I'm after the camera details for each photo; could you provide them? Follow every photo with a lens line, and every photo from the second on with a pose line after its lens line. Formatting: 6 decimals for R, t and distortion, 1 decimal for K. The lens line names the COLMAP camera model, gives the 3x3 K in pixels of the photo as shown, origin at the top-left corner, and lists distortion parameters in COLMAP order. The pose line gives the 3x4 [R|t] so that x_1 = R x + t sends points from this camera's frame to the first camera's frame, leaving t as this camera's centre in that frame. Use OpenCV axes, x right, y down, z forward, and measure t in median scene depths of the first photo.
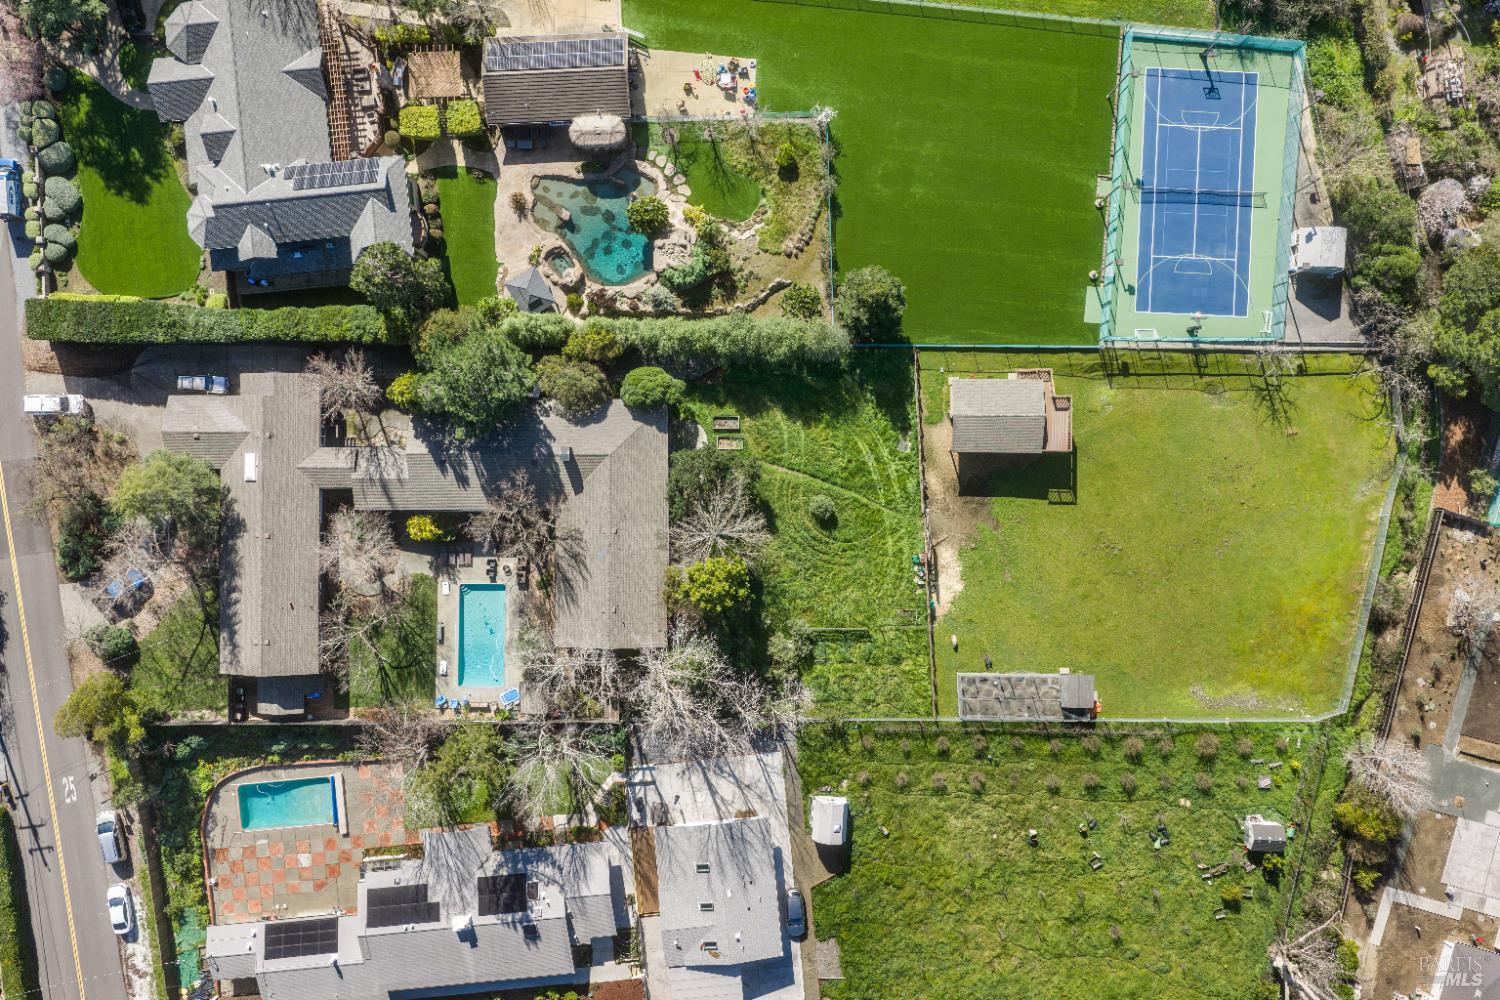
lens RADIAL K [[1241.7, 0, 757.2], [0, 1241.7, 493.8], [0, 0, 1]] dist [0.007591, -0.015677]
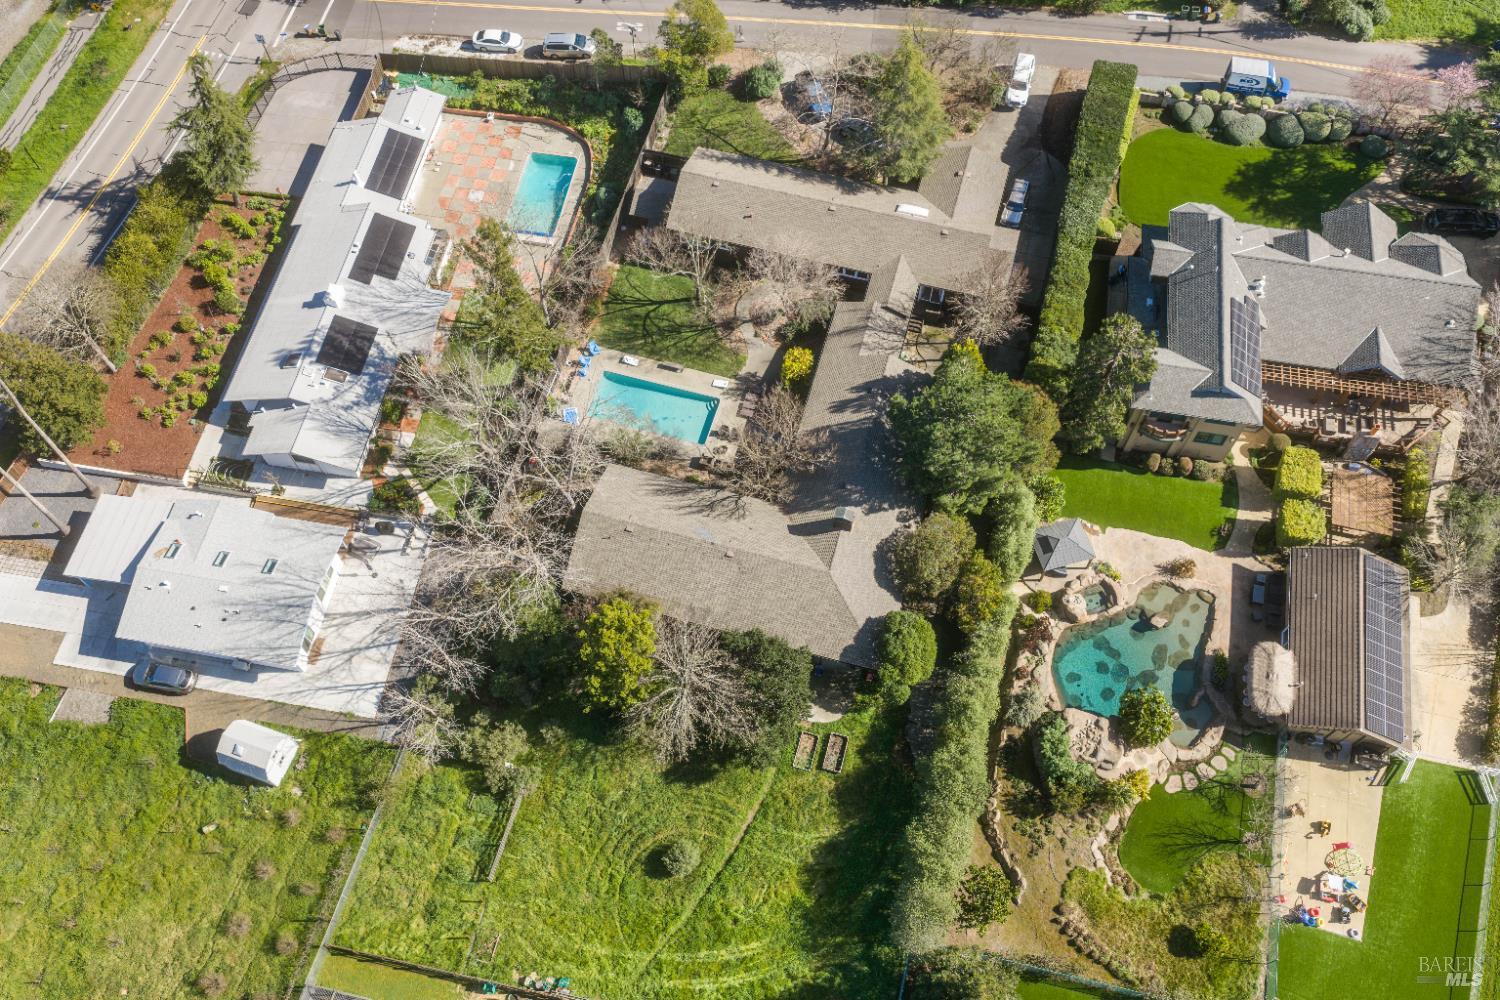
lens RADIAL K [[1241.7, 0, 757.5], [0, 1241.7, 498.6], [0, 0, 1]] dist [0.007591, -0.015677]
pose [[-0.263962, 0.849110, -0.457532, 0.187672], [-0.964528, -0.230866, 0.128008, -0.071938], [0.003064, 0.475092, 0.879931, 0.312085]]
